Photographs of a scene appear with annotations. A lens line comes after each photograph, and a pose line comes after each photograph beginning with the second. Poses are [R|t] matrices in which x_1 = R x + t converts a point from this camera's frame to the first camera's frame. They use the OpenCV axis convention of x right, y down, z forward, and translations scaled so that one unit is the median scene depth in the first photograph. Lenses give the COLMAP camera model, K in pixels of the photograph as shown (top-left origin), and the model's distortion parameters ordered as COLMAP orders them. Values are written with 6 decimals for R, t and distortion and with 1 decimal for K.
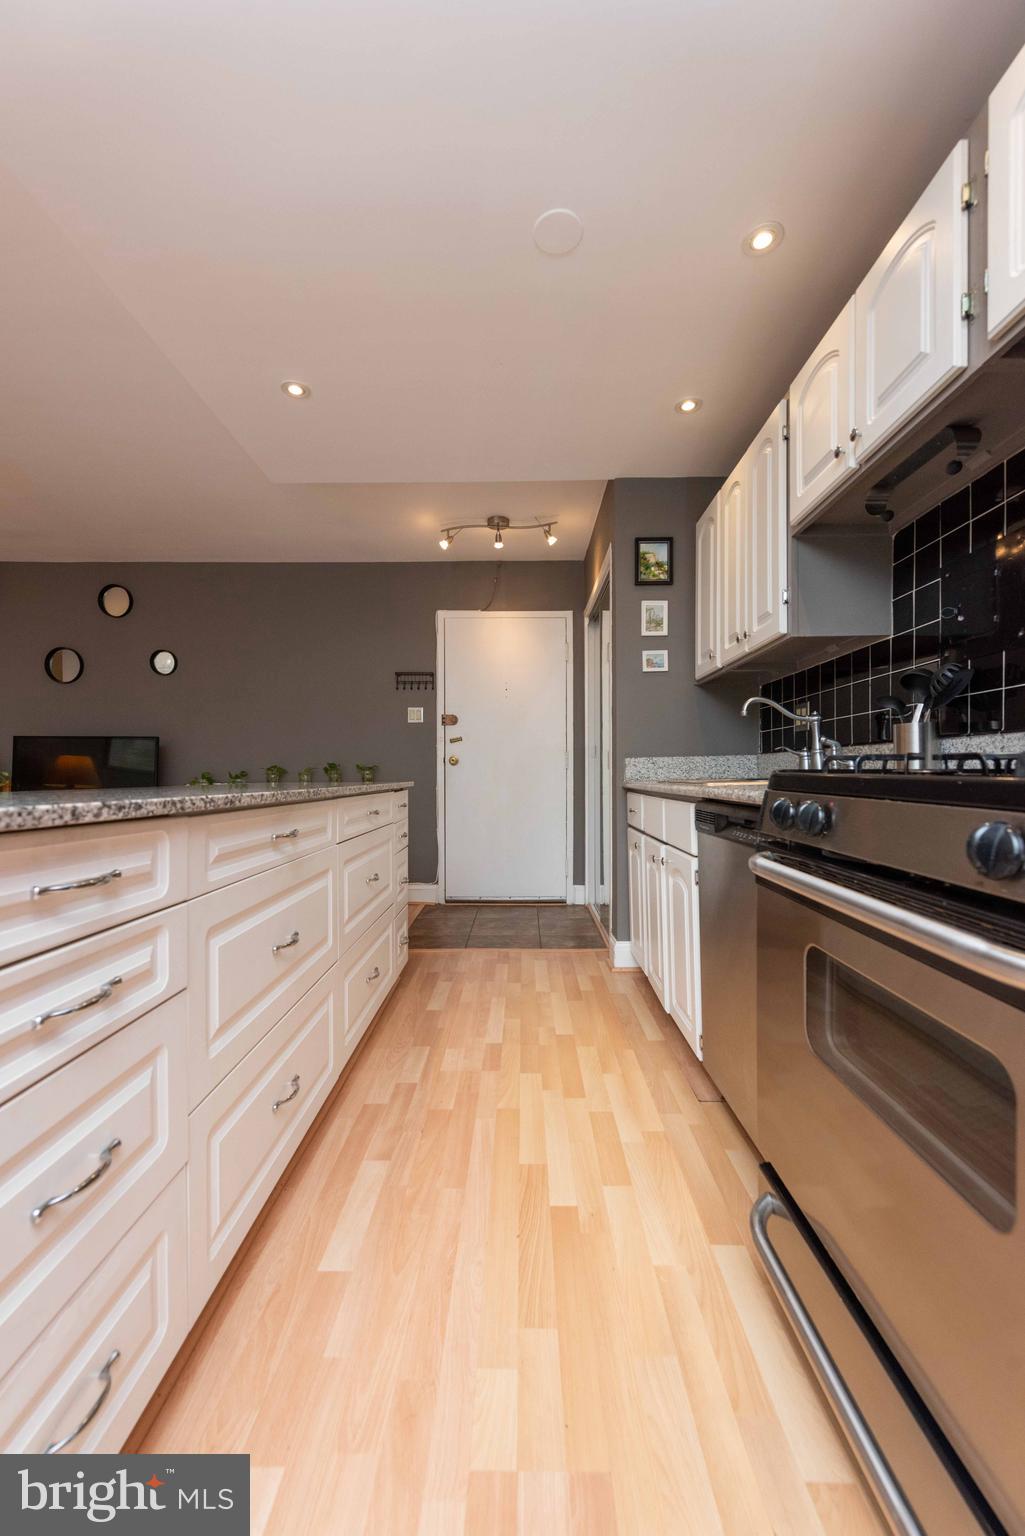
lens RADIAL K [[614.6, 0, 501.2], [0, 614.6, 774.9], [0, 0, 1]] dist [0.014938, -0.005238]
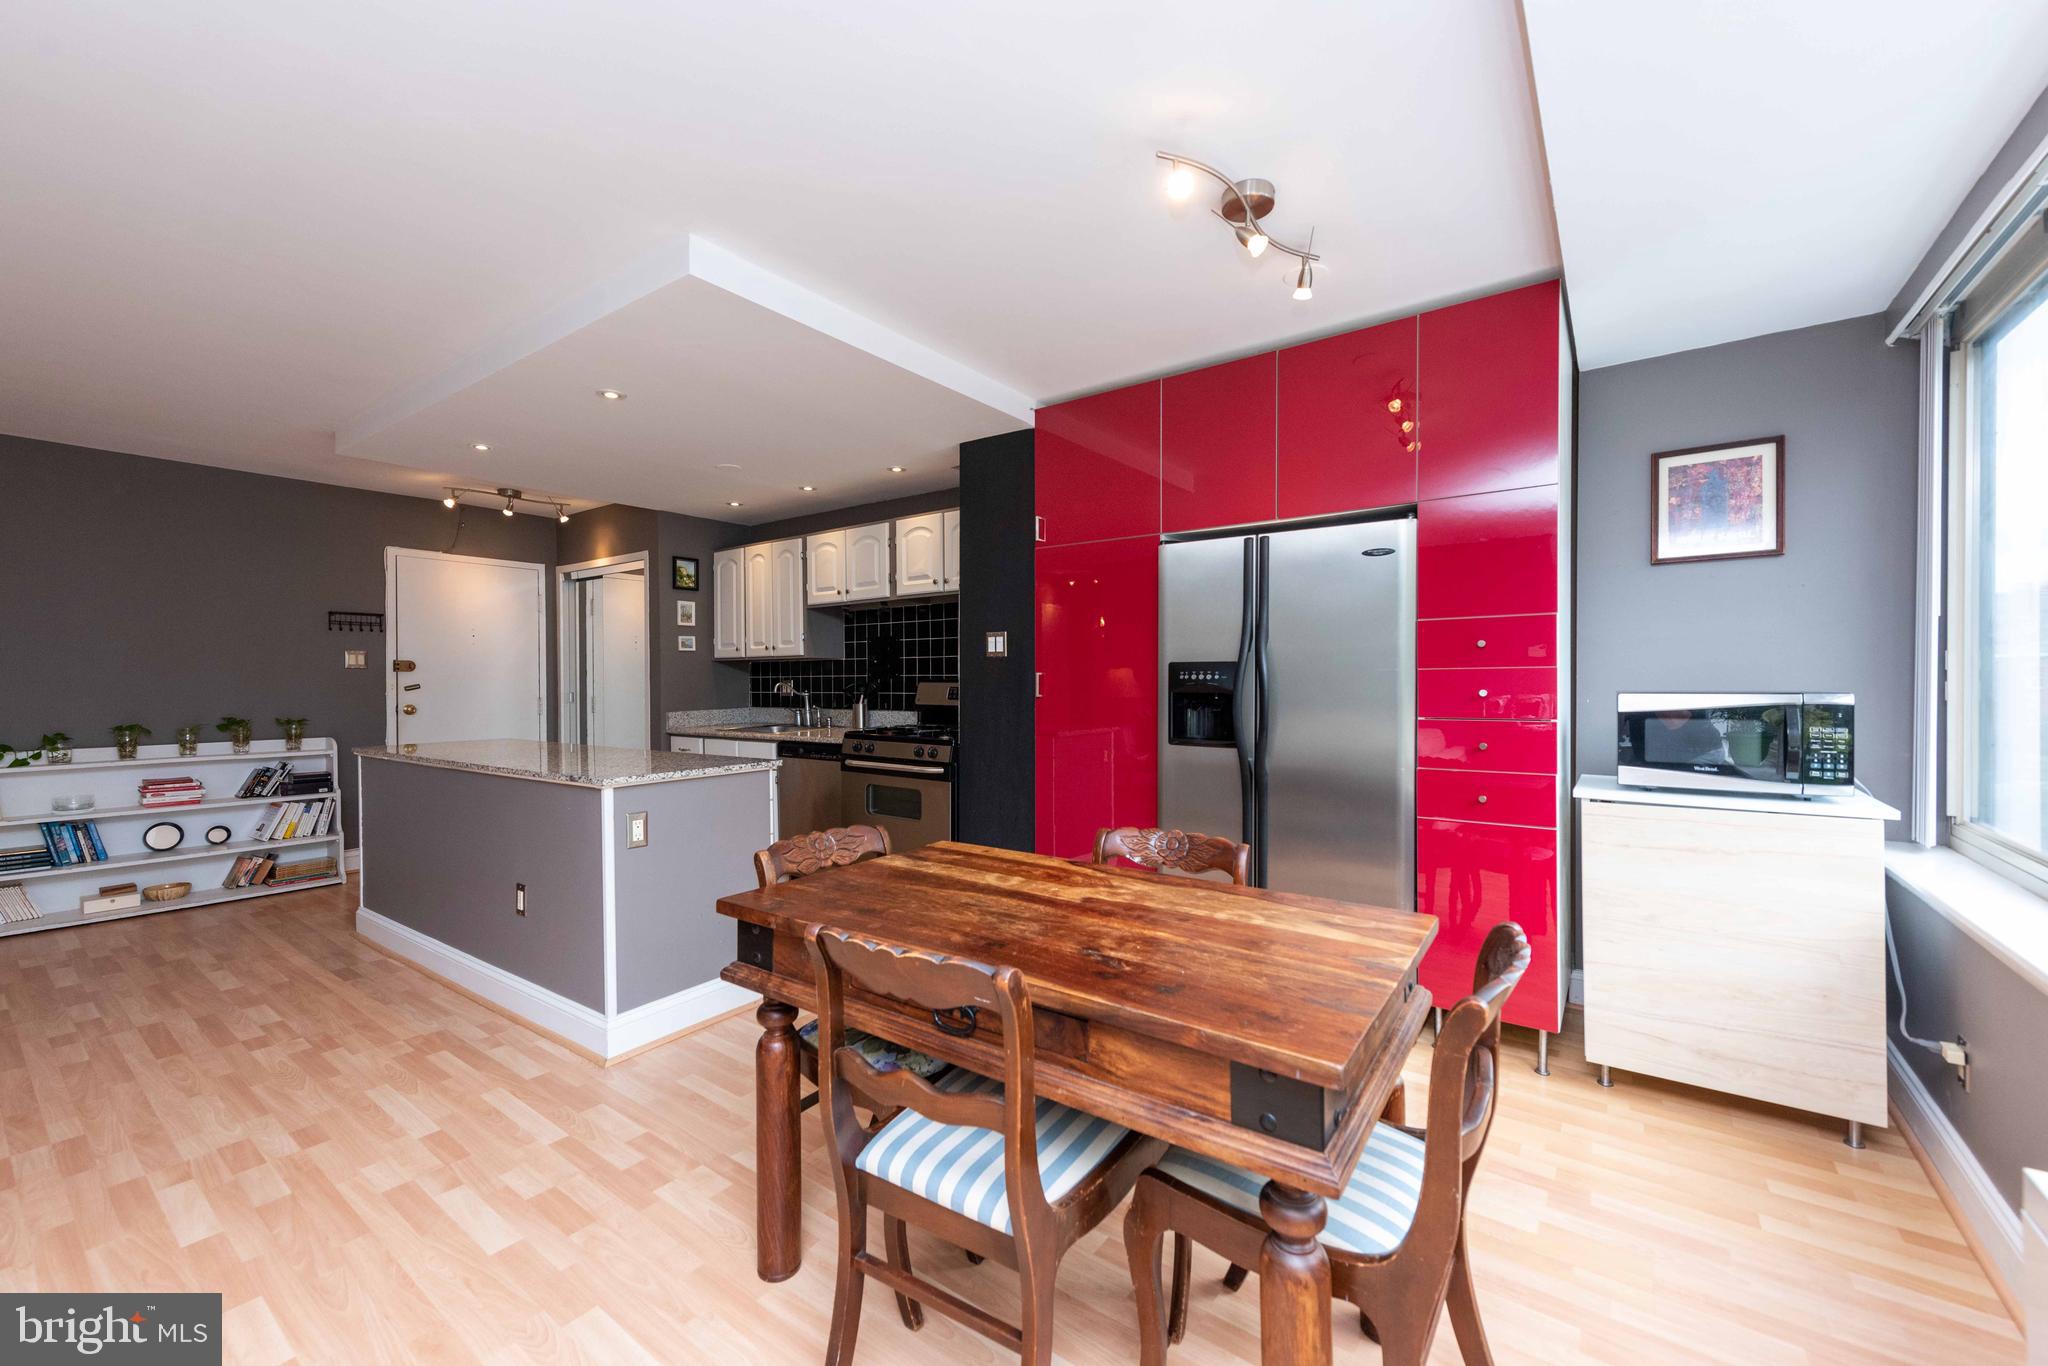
lens RADIAL K [[819.4, 0, 1035.7], [0, 819.4, 688.7], [0, 0, 1]] dist [0.014938, -0.005238]
pose [[0.561217, -0.011613, 0.827587, -0.874951], [0.004347, 0.999929, 0.011083, -0.097219], [-0.827657, -0.002623, 0.561228, -0.741850]]
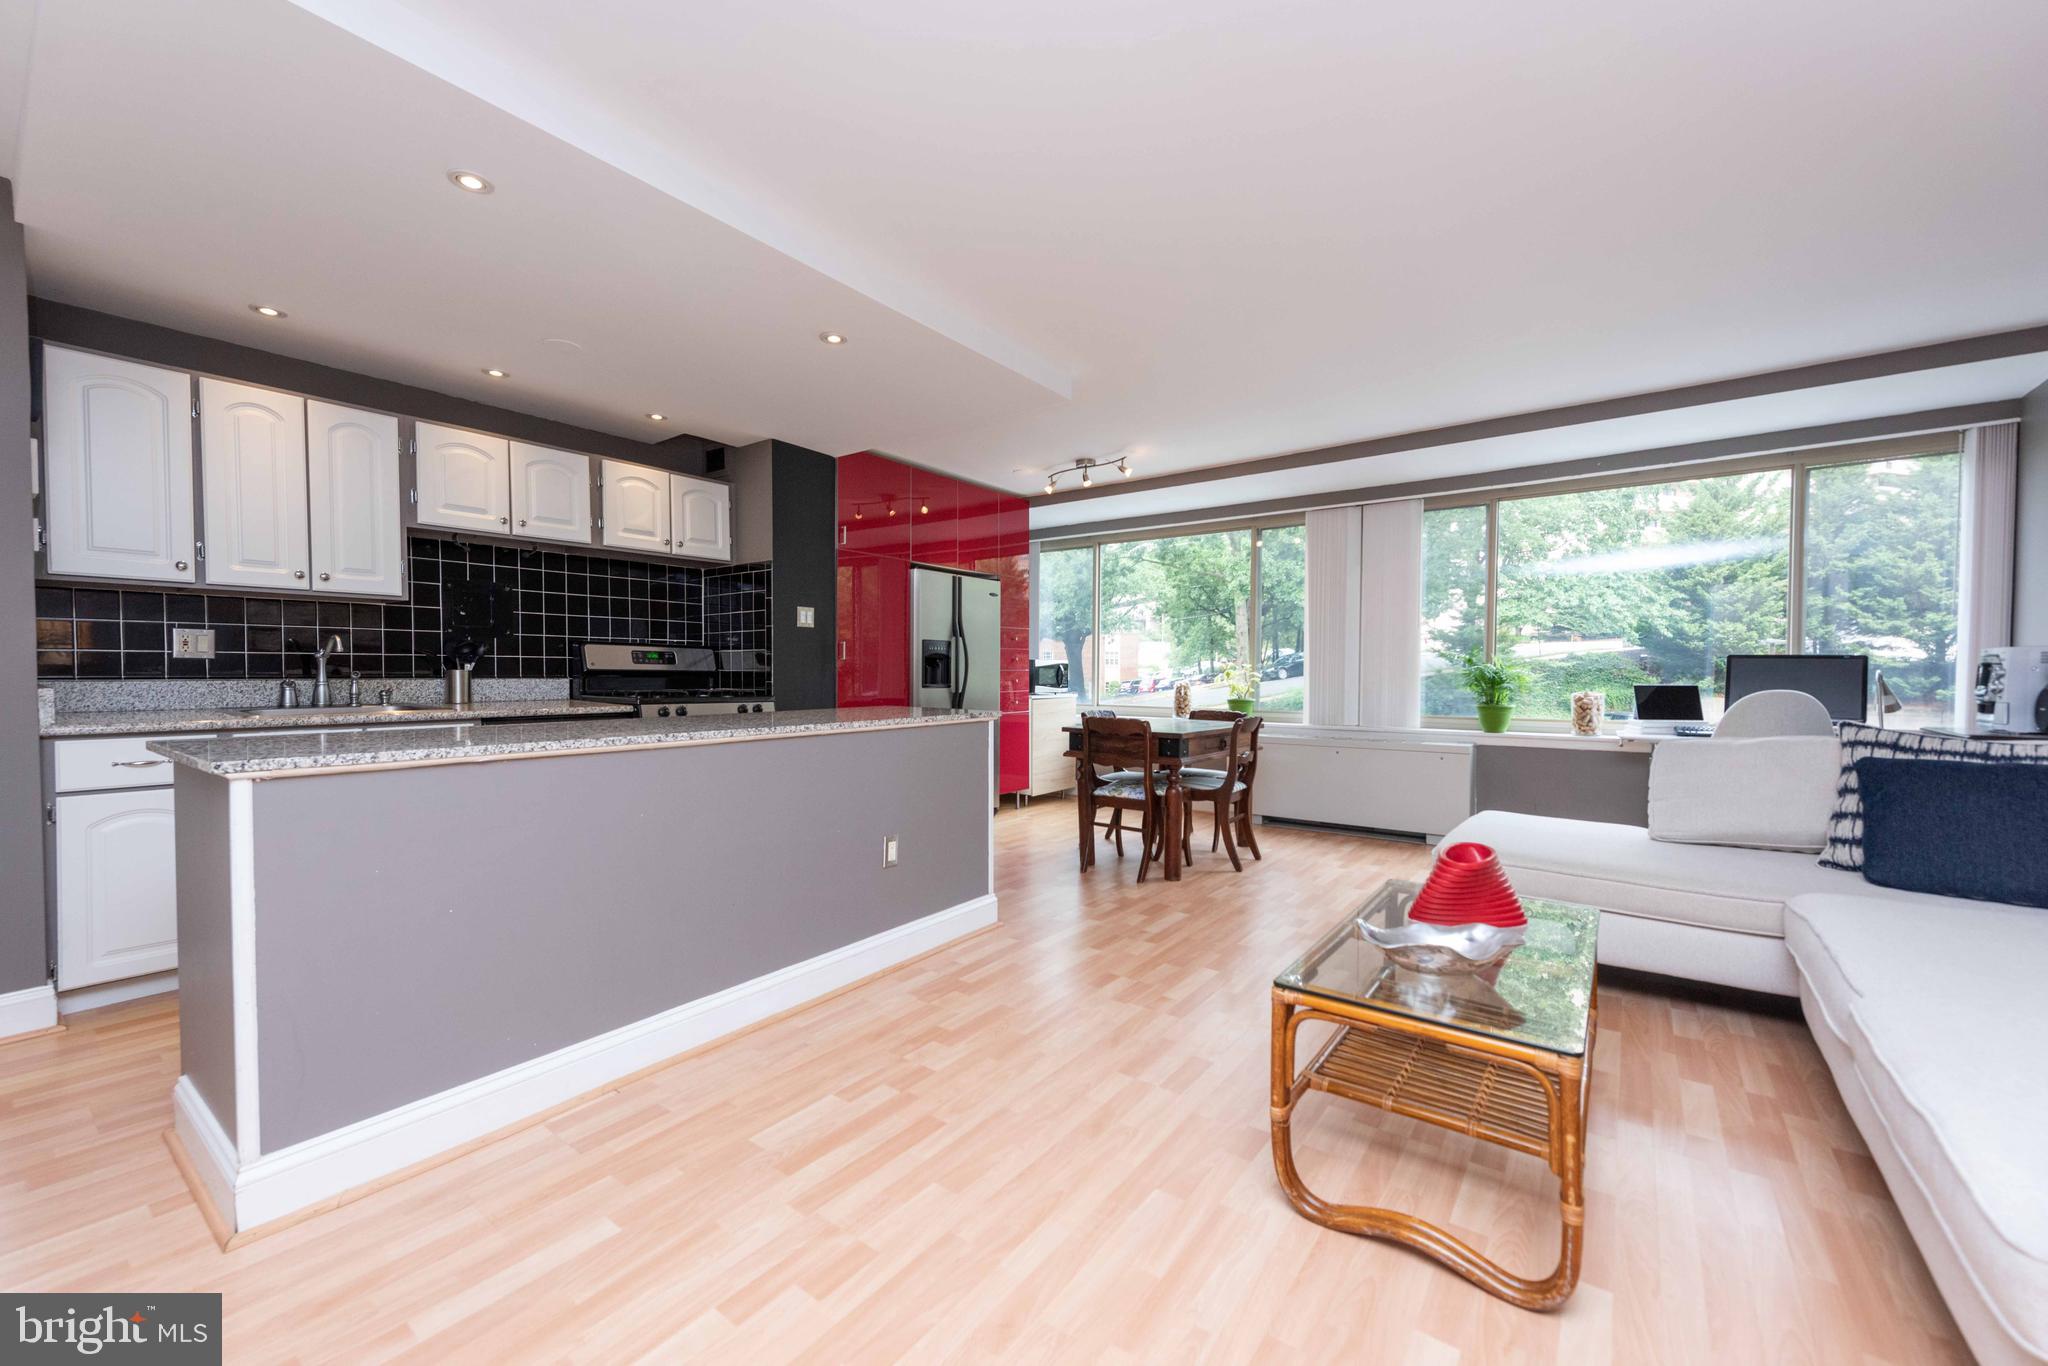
lens RADIAL K [[819.4, 0, 1020.1], [0, 819.4, 694.4], [0, 0, 1]] dist [0.014938, -0.005238]
pose [[-0.820251, -0.022076, 0.571578, -1.098193], [-0.006099, 0.999536, 0.029852, -0.052128], [-0.571971, 0.021000, -0.820005, 1.122176]]
